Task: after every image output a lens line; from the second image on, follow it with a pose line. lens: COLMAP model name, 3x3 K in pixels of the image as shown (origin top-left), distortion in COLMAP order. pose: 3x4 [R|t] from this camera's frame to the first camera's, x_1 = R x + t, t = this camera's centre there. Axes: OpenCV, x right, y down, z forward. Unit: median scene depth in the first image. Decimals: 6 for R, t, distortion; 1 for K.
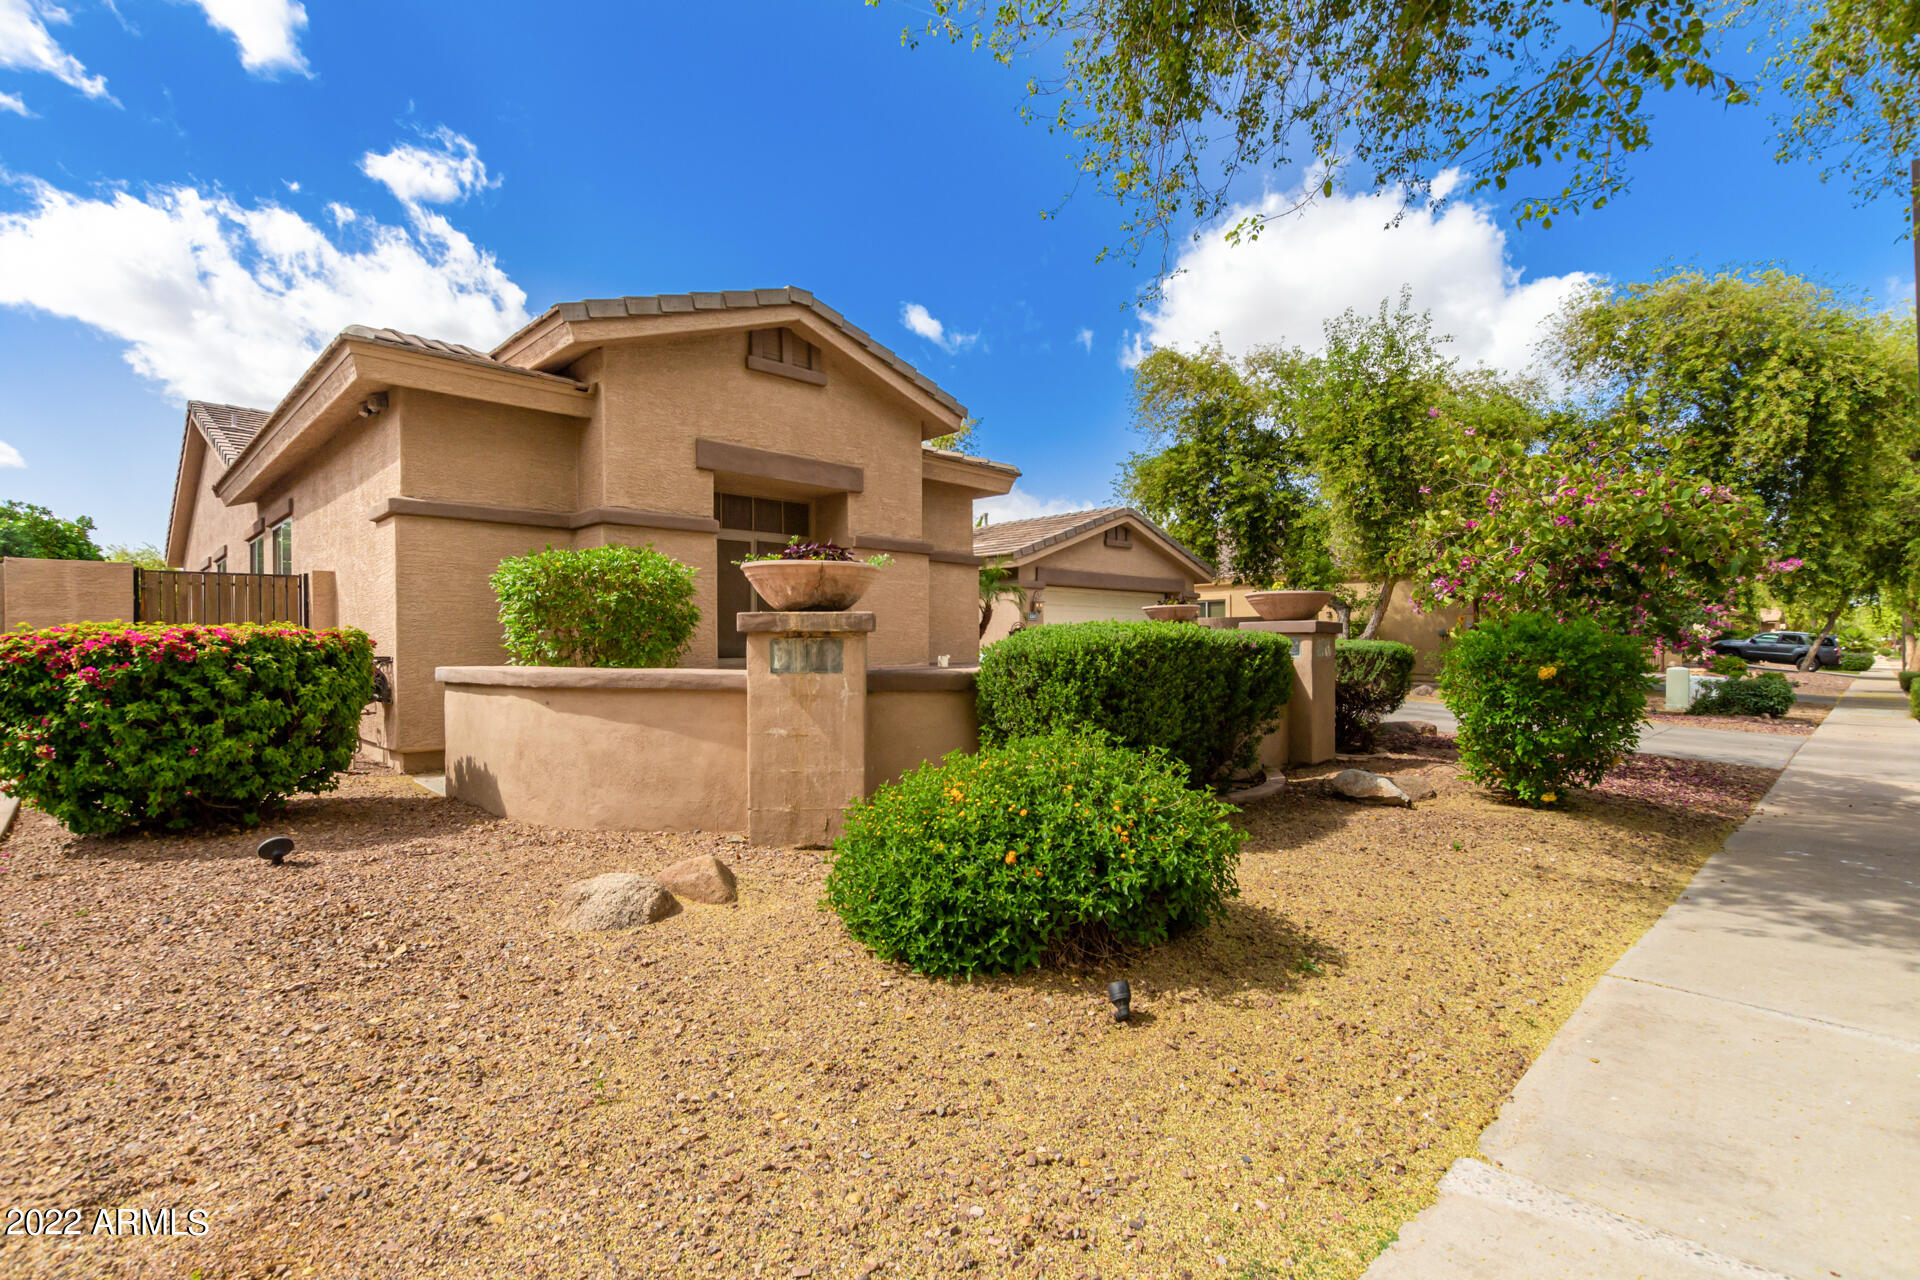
lens RADIAL K [[892.8, 0, 946.8], [0, 892.8, 660.5], [0, 0, 1]] dist [0.002329, -0.000051]
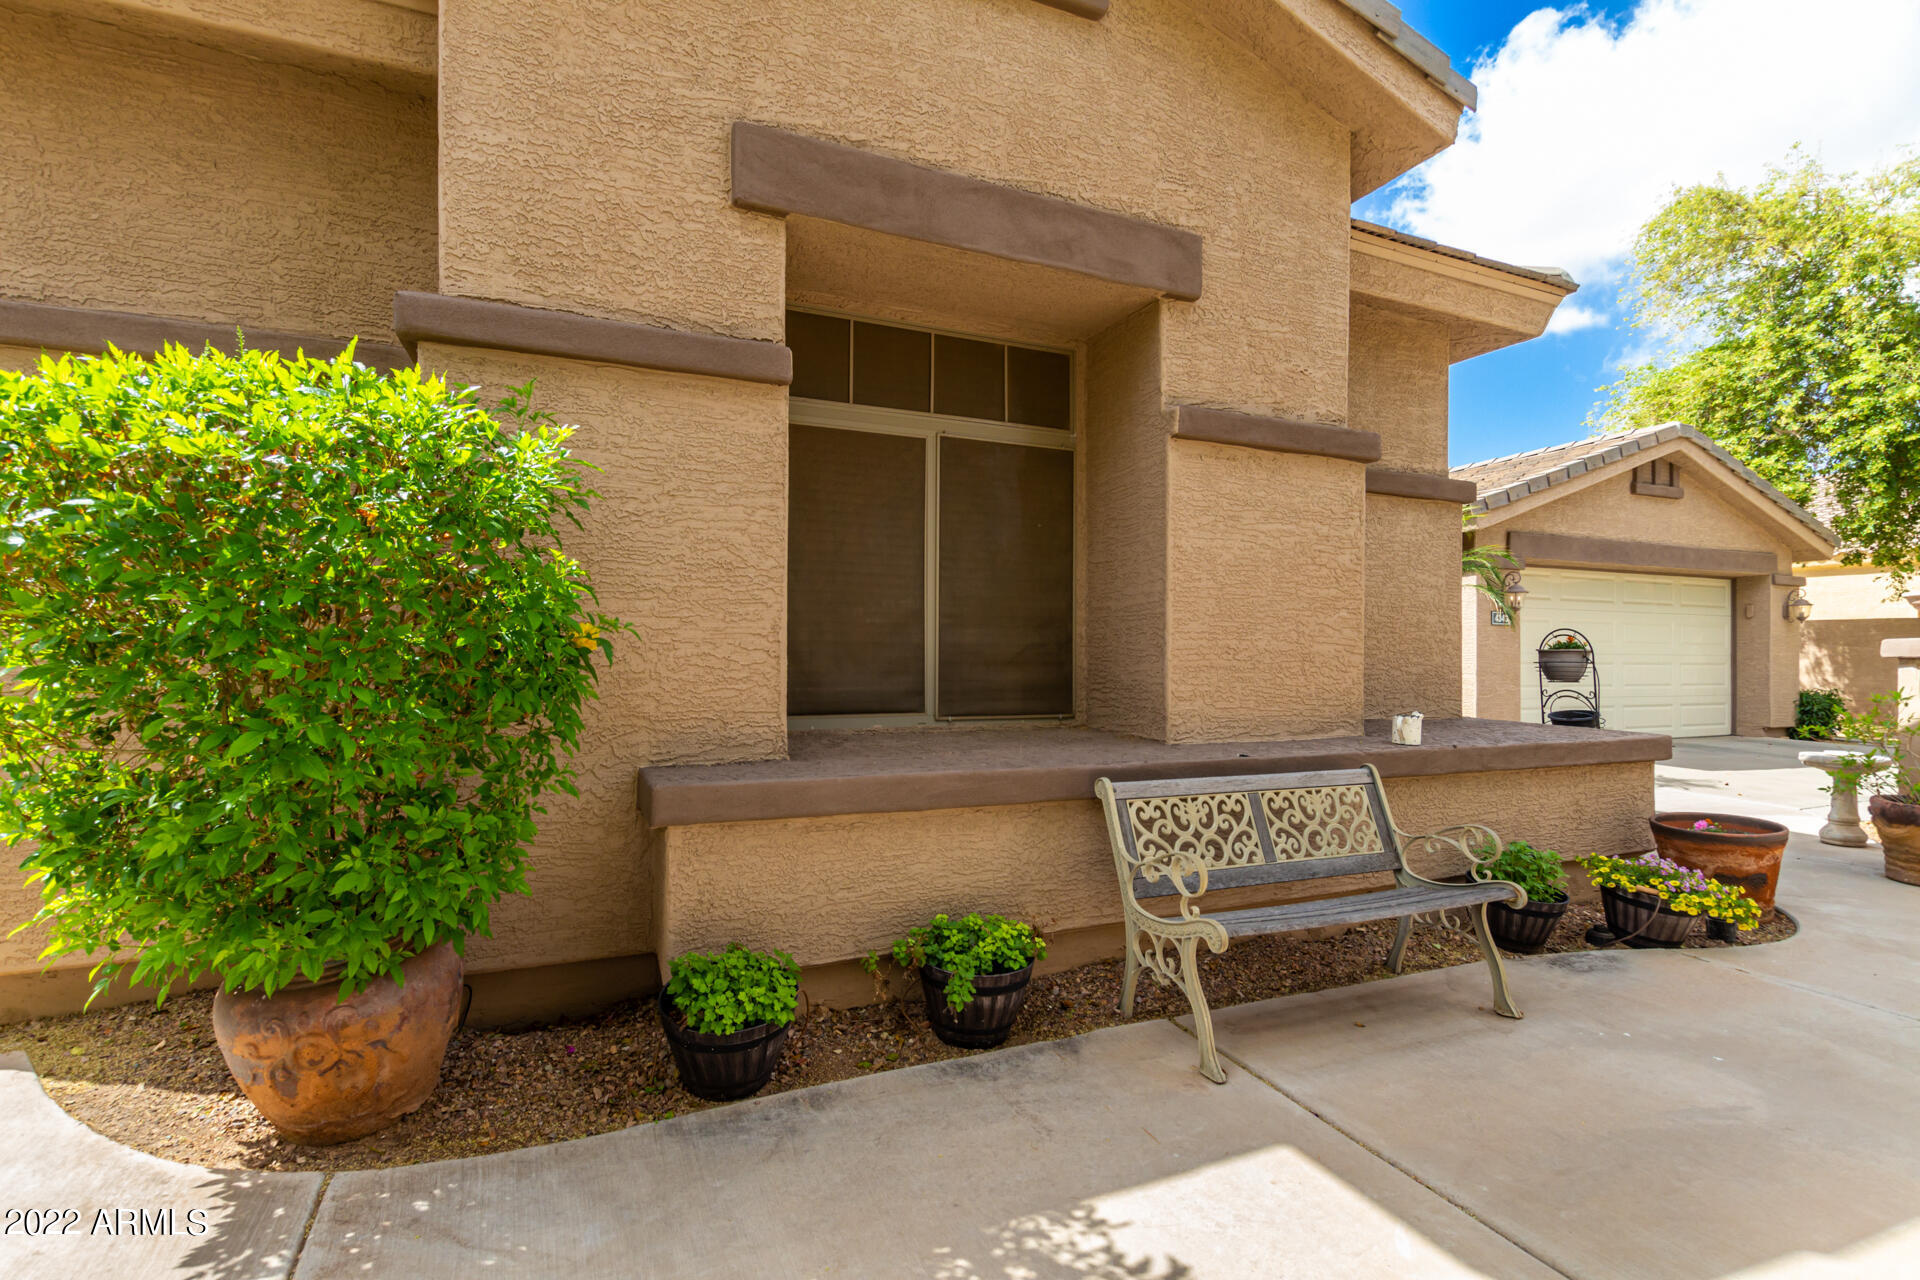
lens RADIAL K [[892.8, 0, 946.8], [0, 892.8, 660.5], [0, 0, 1]] dist [0.002329, -0.000051]
pose [[0.936399, 0.013283, -0.350687, -0.031645], [-0.014984, 0.999885, -0.002137, -0.014349], [0.350618, 0.007256, 0.936490, 0.313492]]
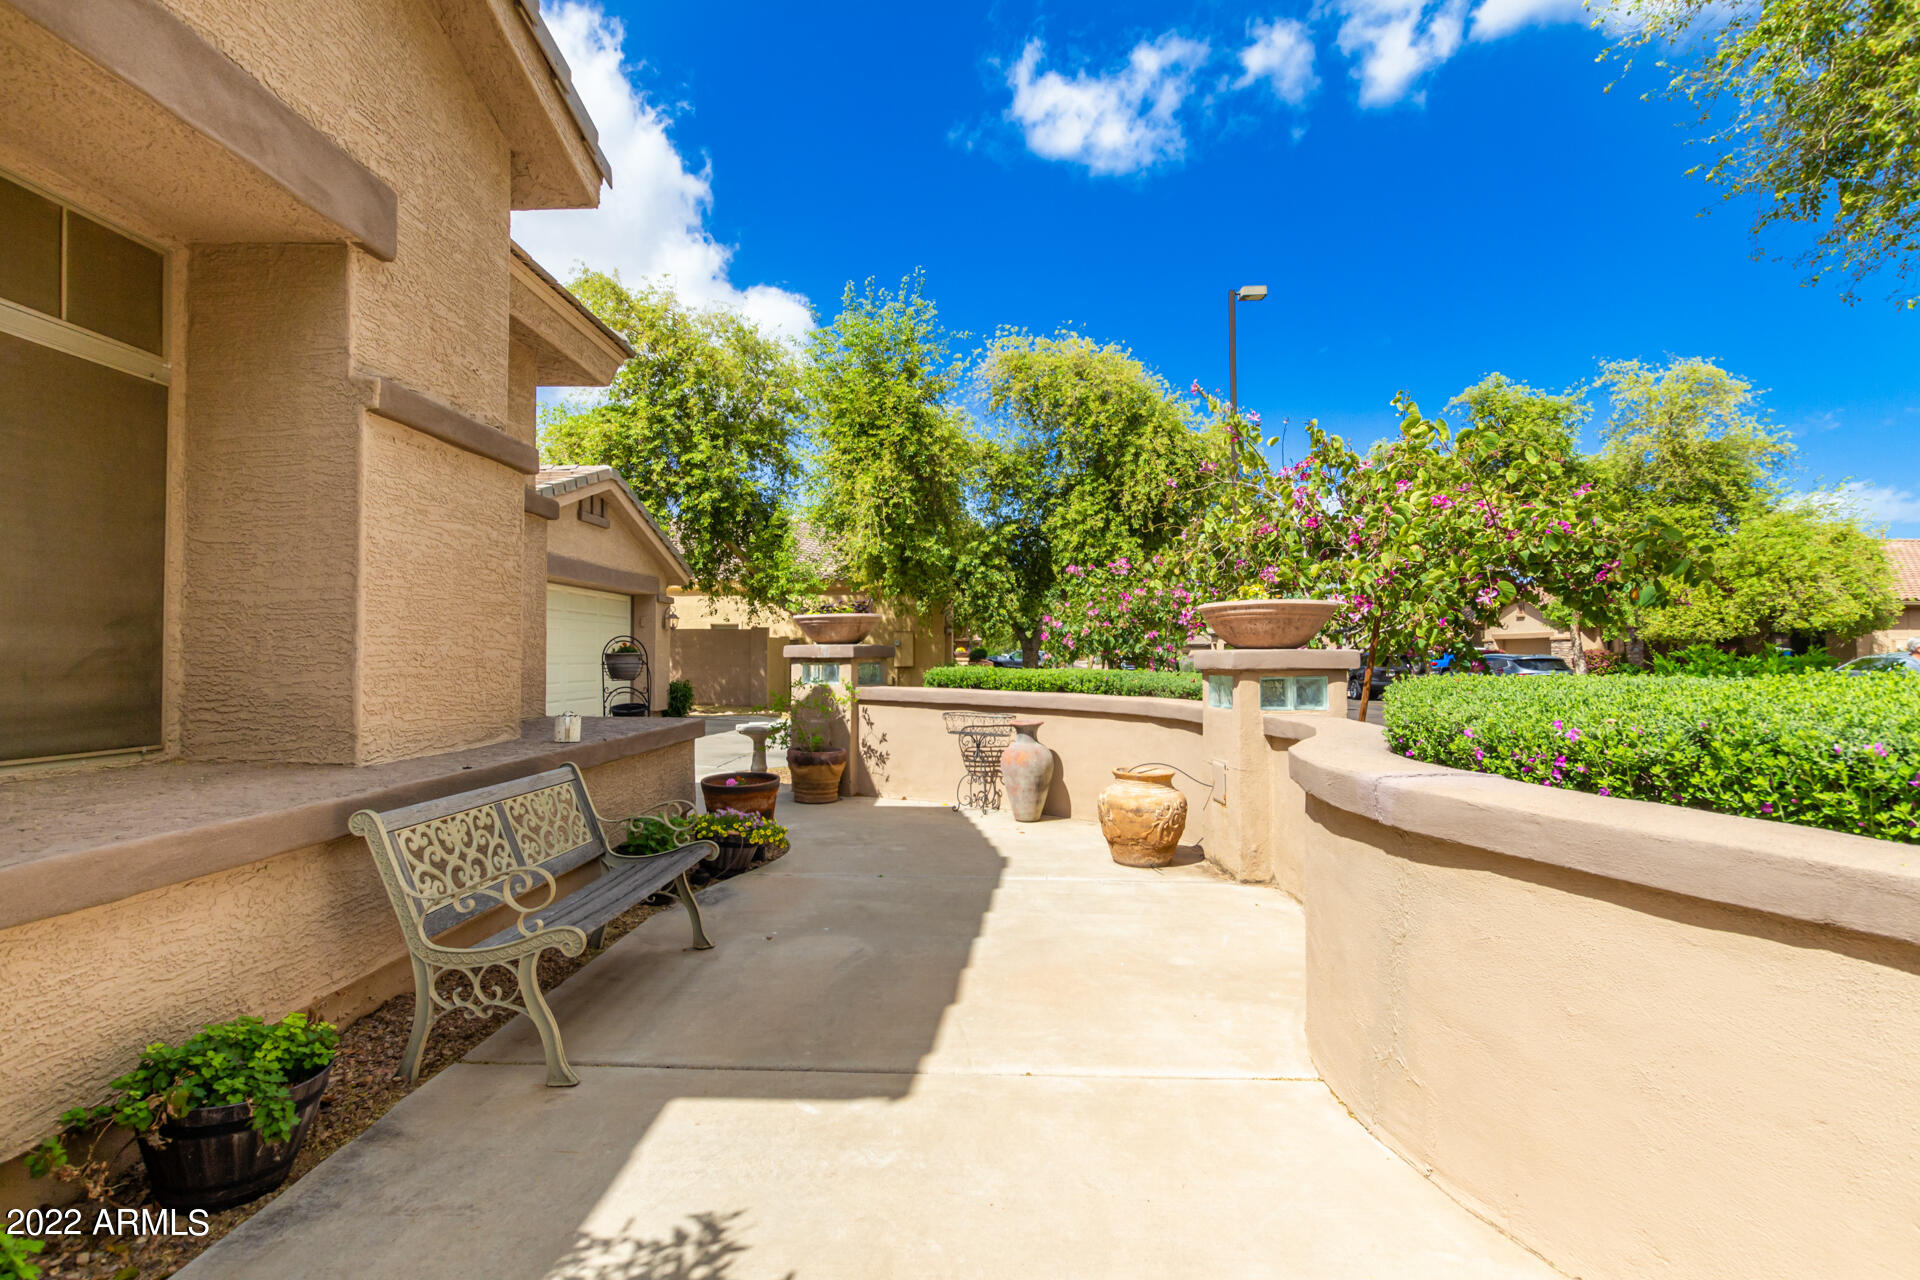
lens RADIAL K [[904.6, 0, 963.8], [0, 904.6, 648.6], [0, 0, 1]] dist [0.020060, -0.012533]
pose [[0.715349, 0.009210, 0.698706, -0.094462], [0.007766, 0.999747, -0.021129, -0.014806], [-0.698724, 0.020541, 0.715097, 0.312147]]
